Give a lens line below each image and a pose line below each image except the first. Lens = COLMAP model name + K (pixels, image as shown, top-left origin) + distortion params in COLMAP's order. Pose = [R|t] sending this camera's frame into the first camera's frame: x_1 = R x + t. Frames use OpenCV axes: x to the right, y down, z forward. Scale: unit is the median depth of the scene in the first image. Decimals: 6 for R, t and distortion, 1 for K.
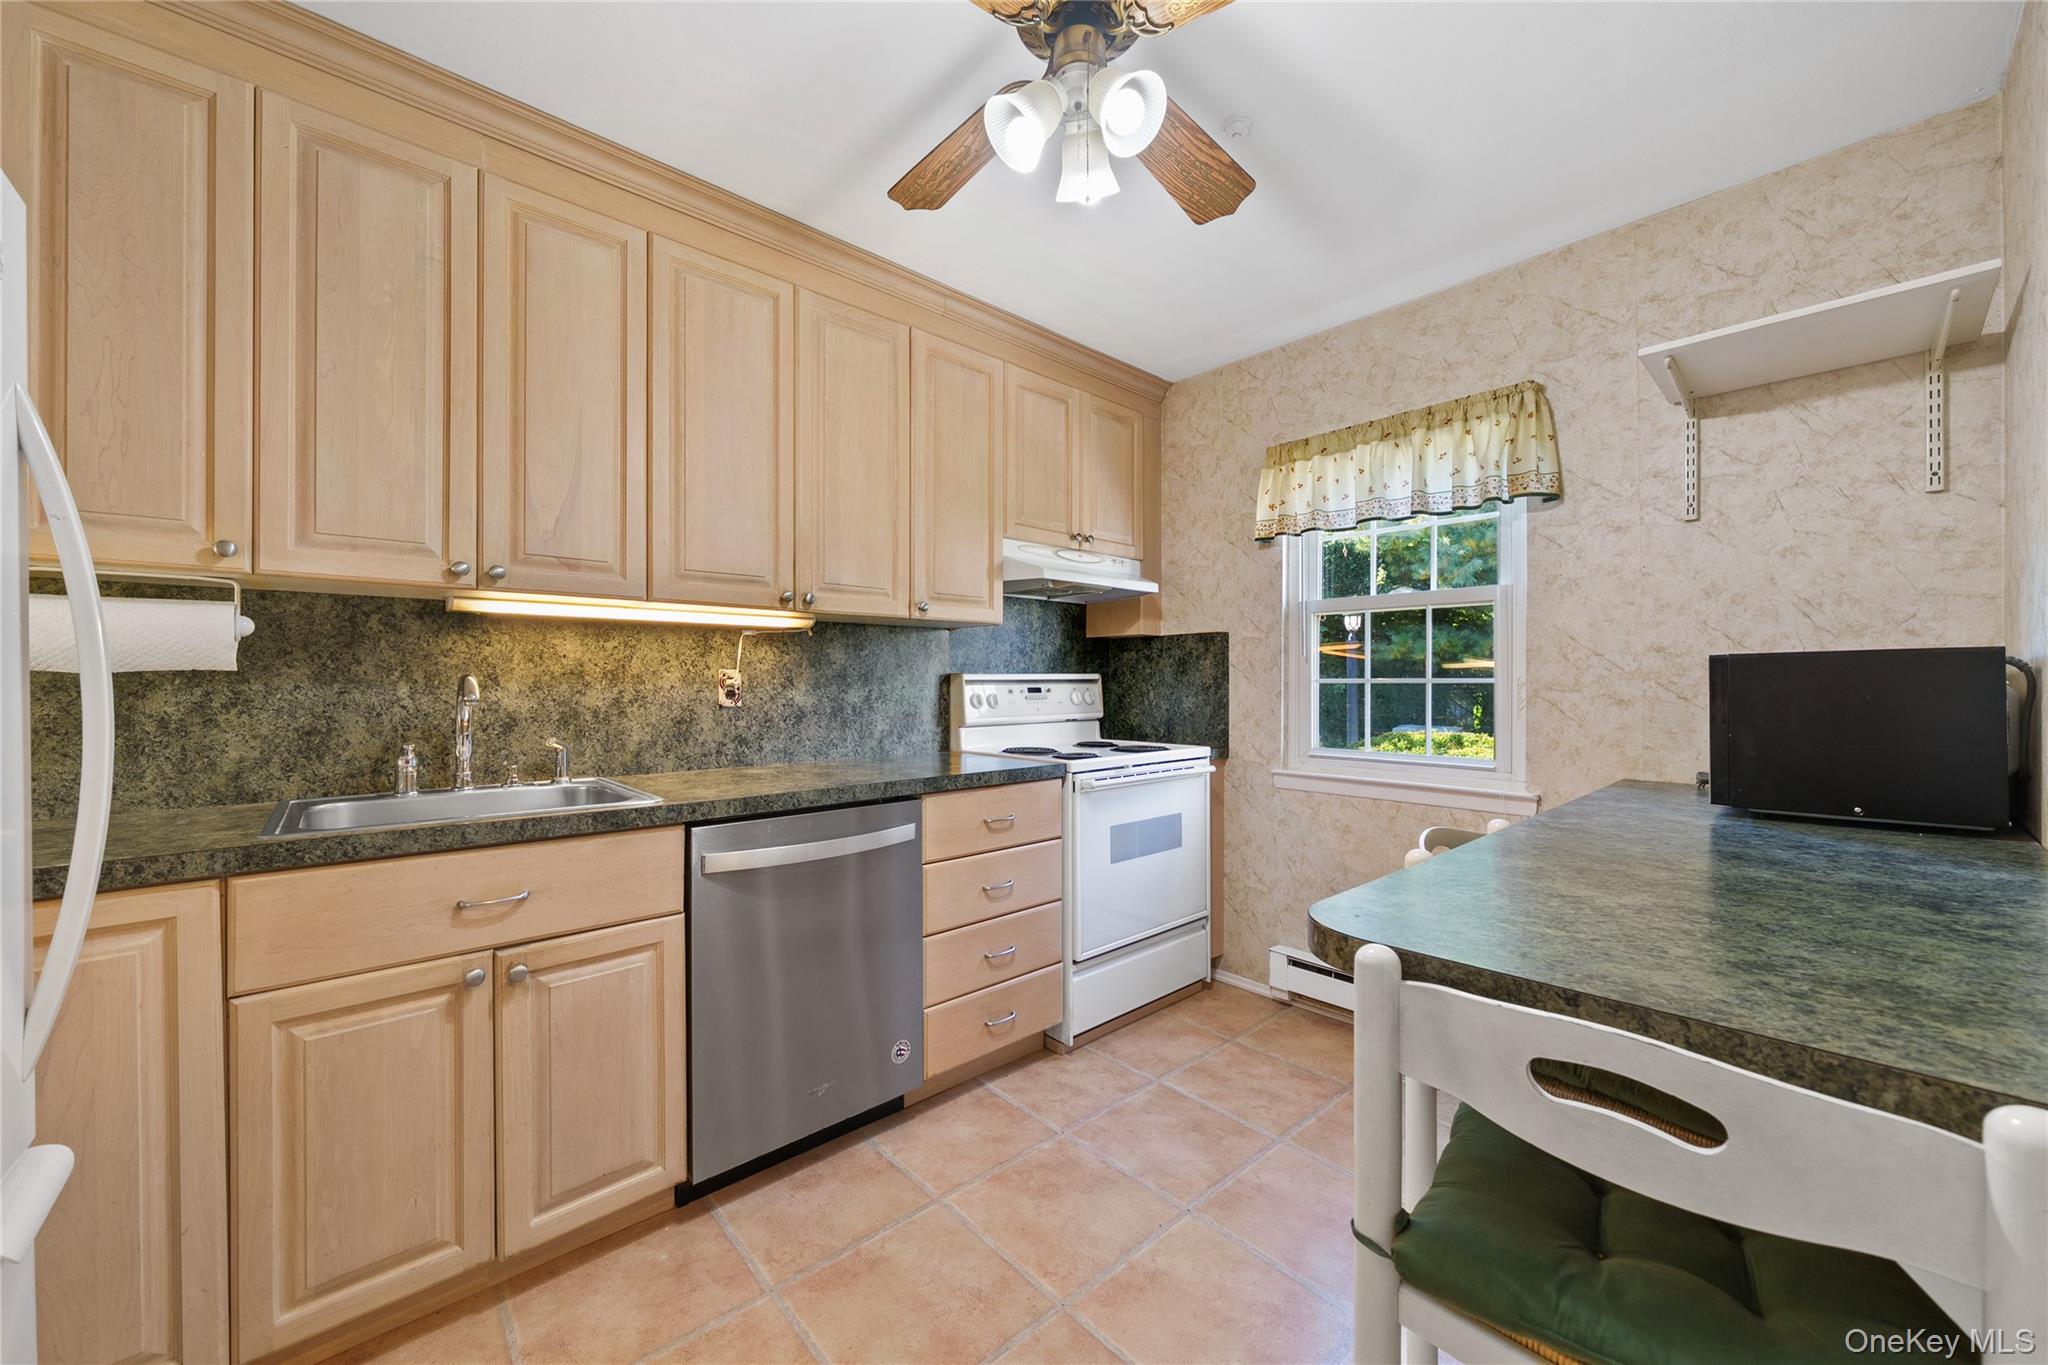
lens RADIAL K [[781.8, 0, 1015.7], [0, 781.8, 676.3], [0, 0, 1]] dist [0.000378, -0.000170]
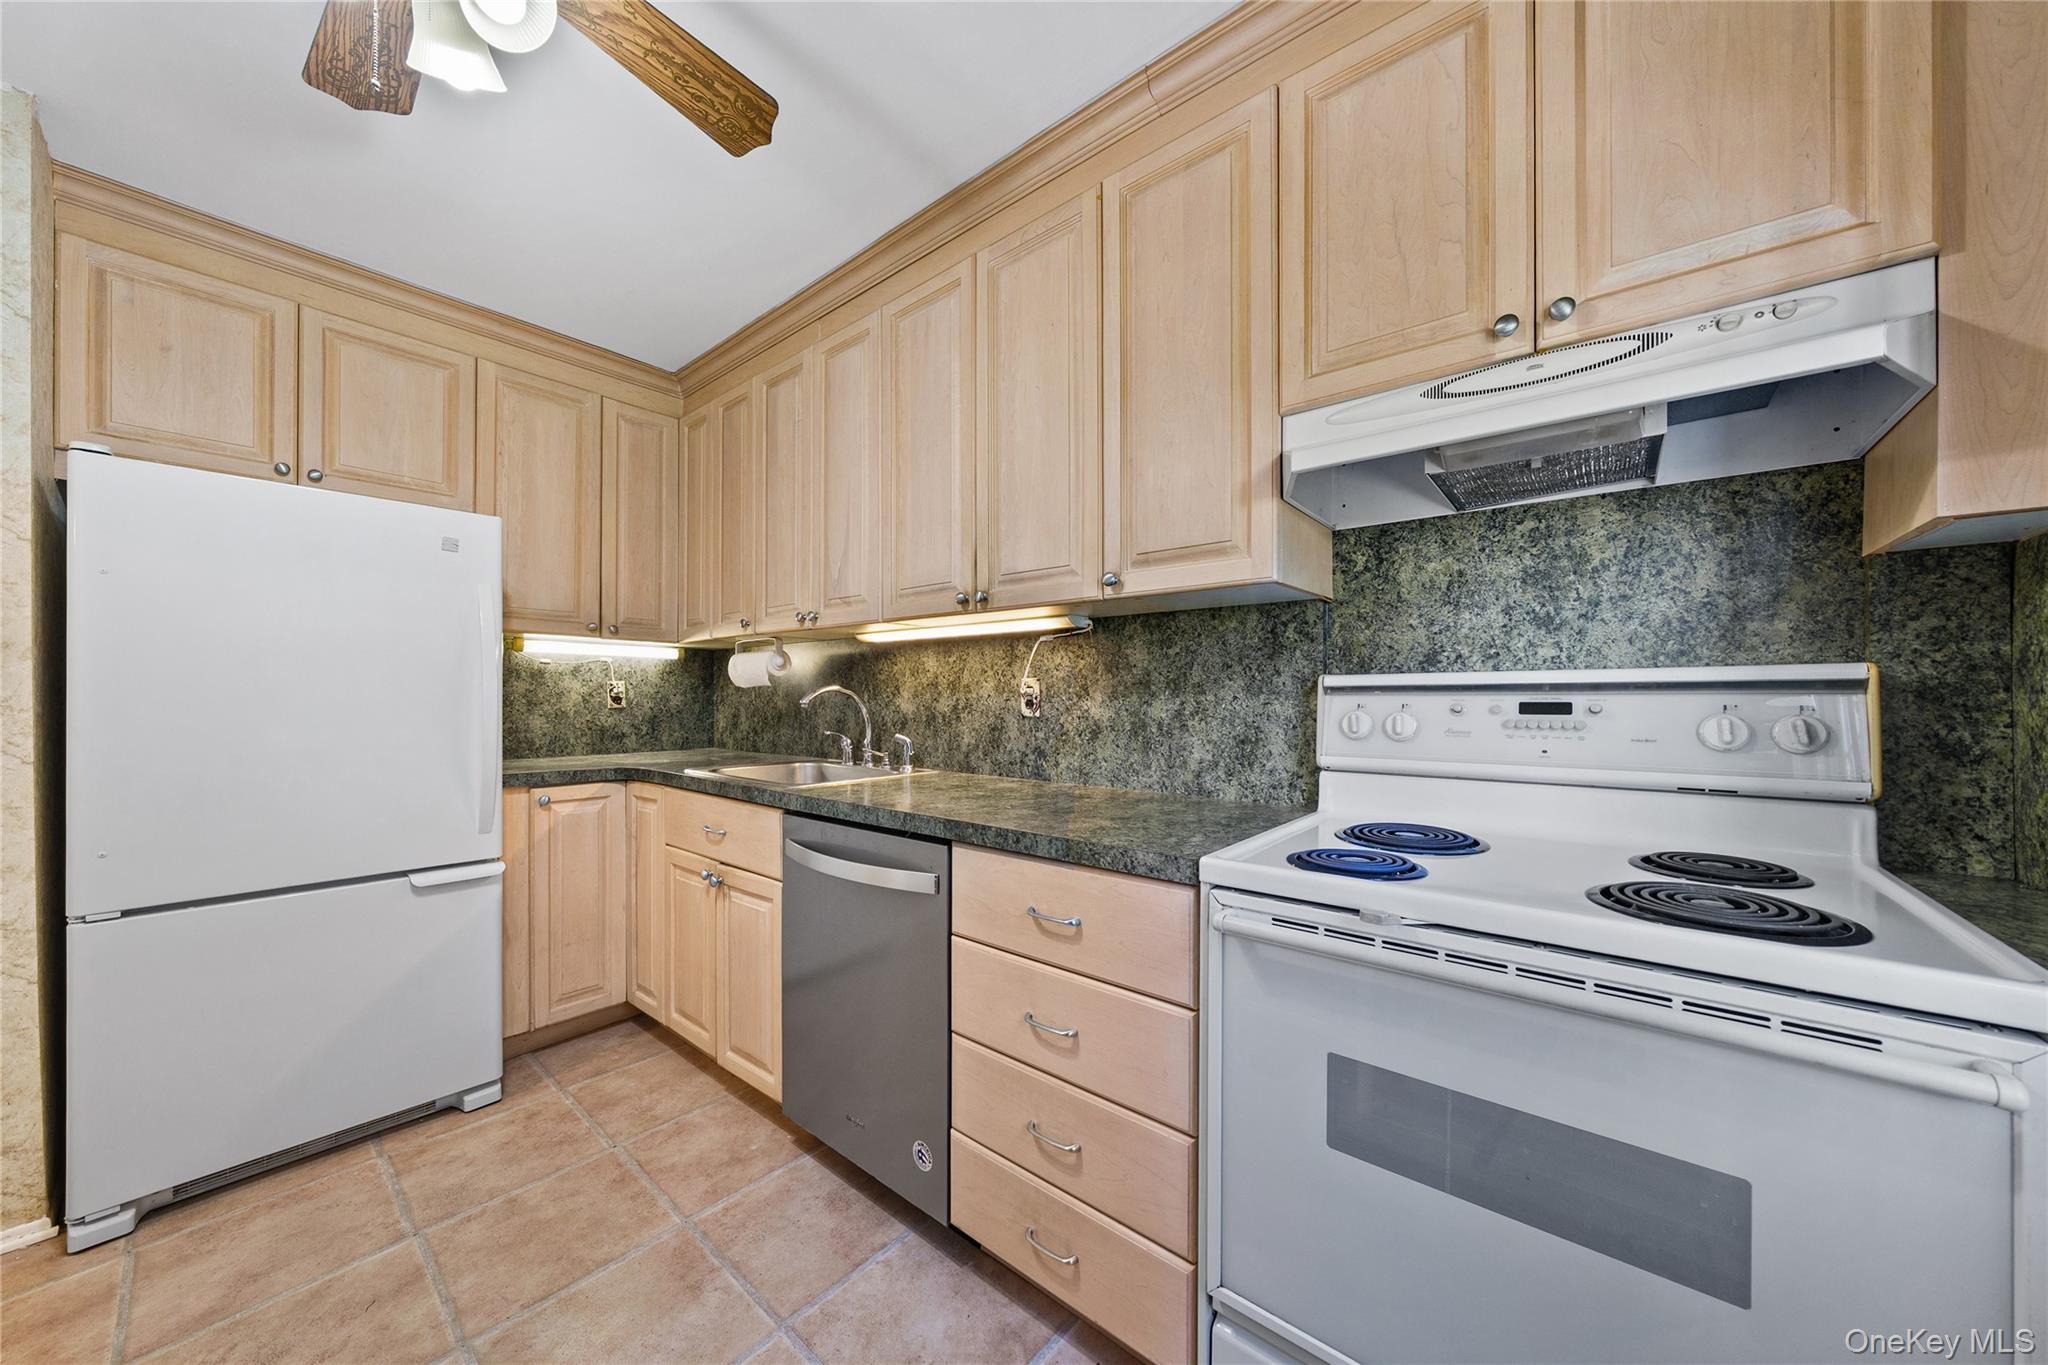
lens RADIAL K [[701.4, 0, 1014.6], [0, 701.4, 694.0], [0, 0, 1]] dist [-0.003065, -0.000001]
pose [[0.128797, 0.000752, -0.991671, 0.454127], [0.007181, 0.999973, 0.001691, 0.008725], [0.991645, -0.007339, 0.128788, 0.801145]]
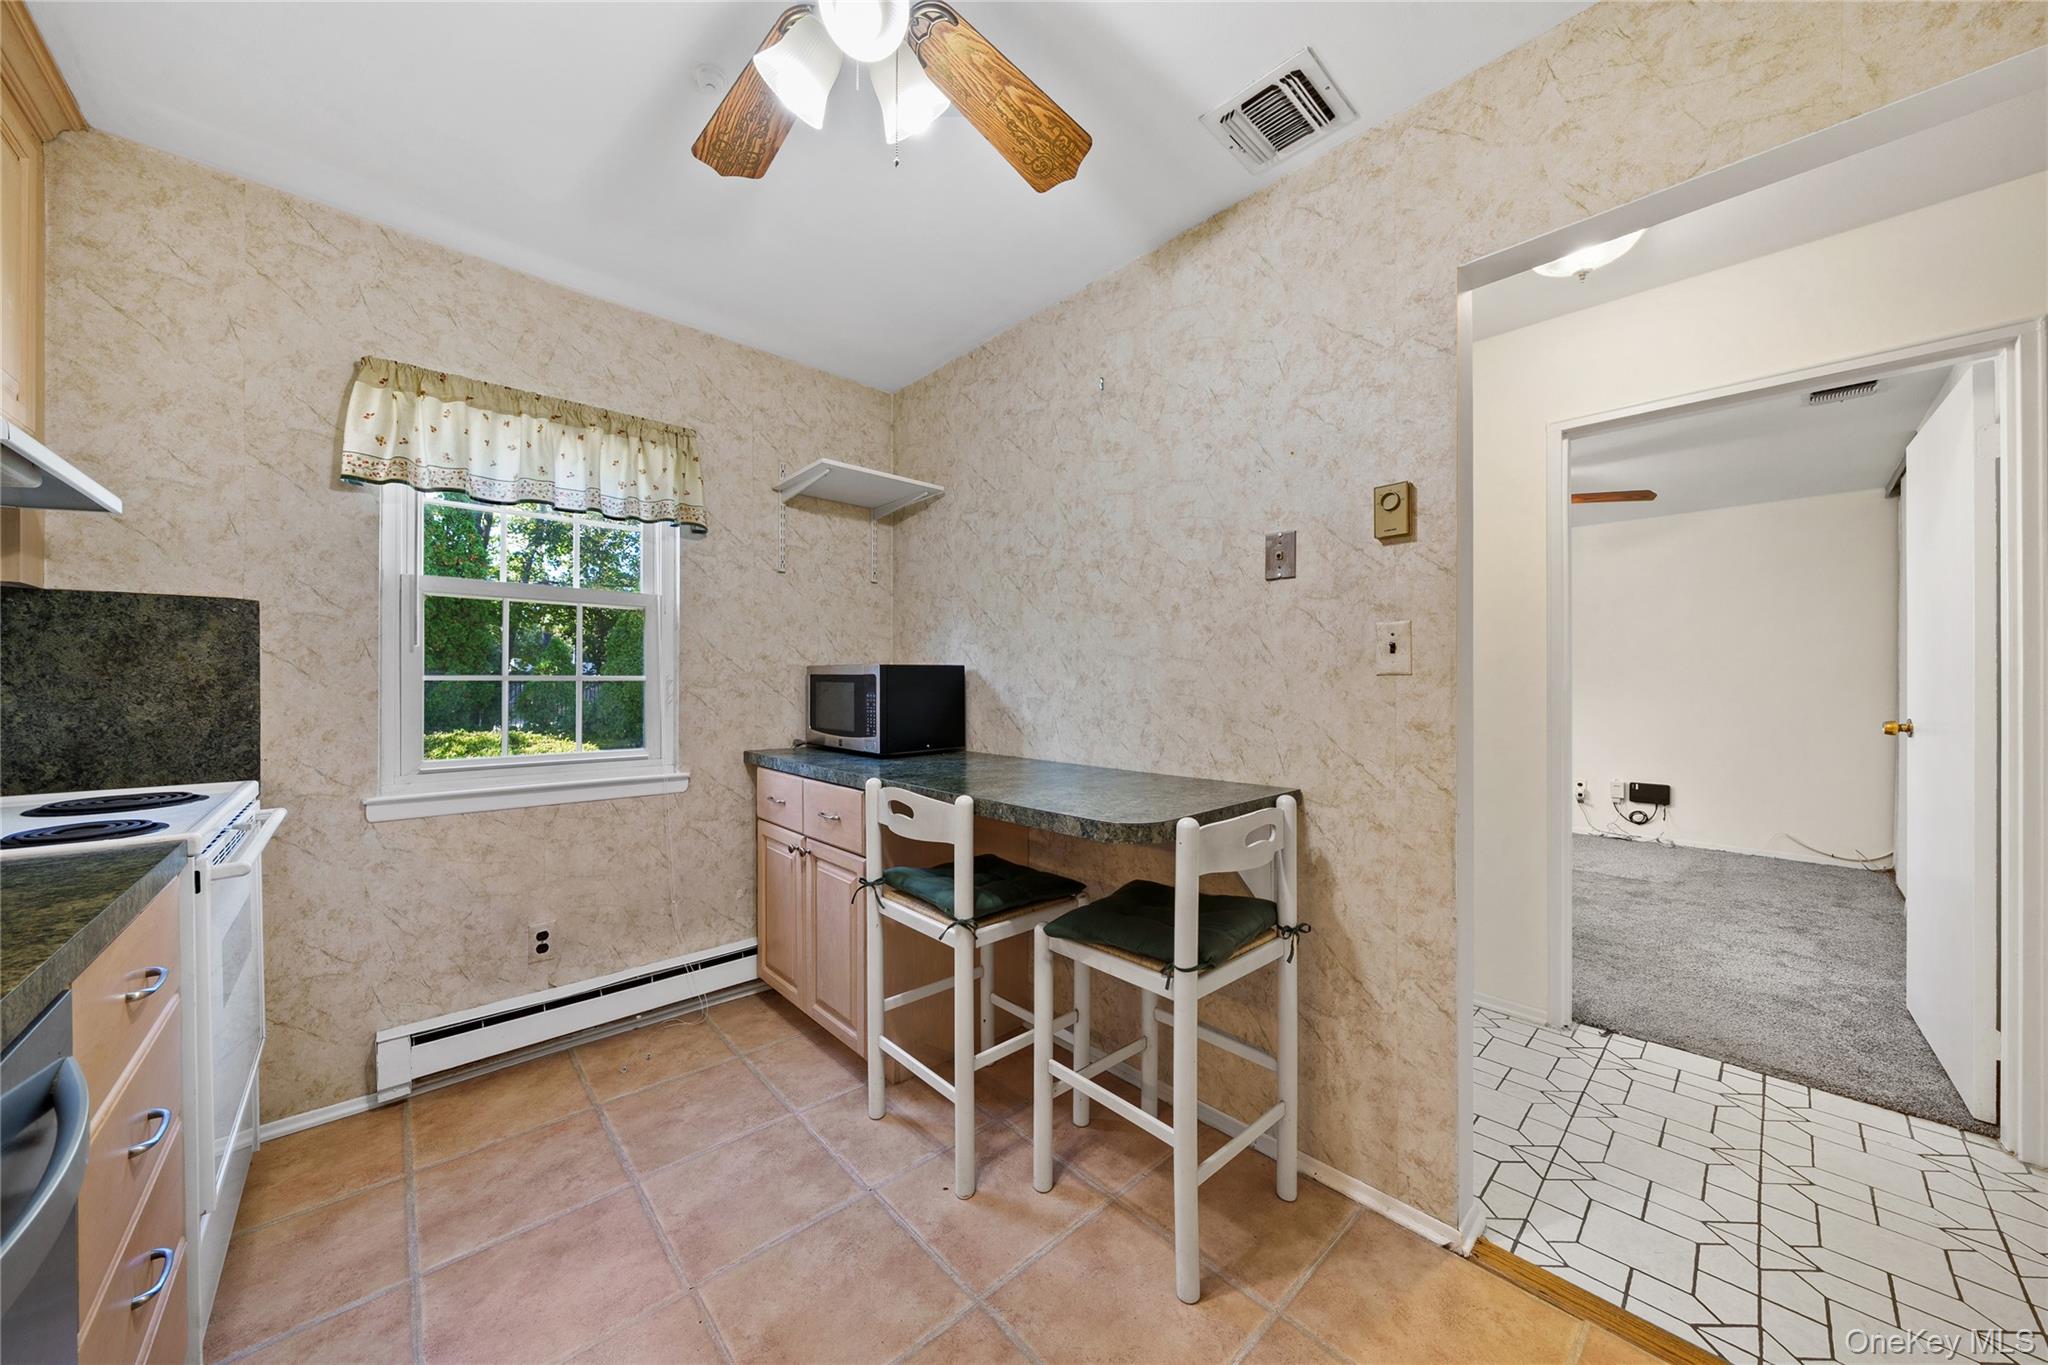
lens RADIAL K [[701.4, 0, 1033.8], [0, 701.4, 681.8], [0, 0, 1]] dist [-0.003065, -0.000001]
pose [[-0.038121, -0.001523, 0.999272, -0.386126], [-0.012154, 0.999926, 0.001061, 0.002208], [-0.999199, -0.012104, -0.038137, 0.447114]]
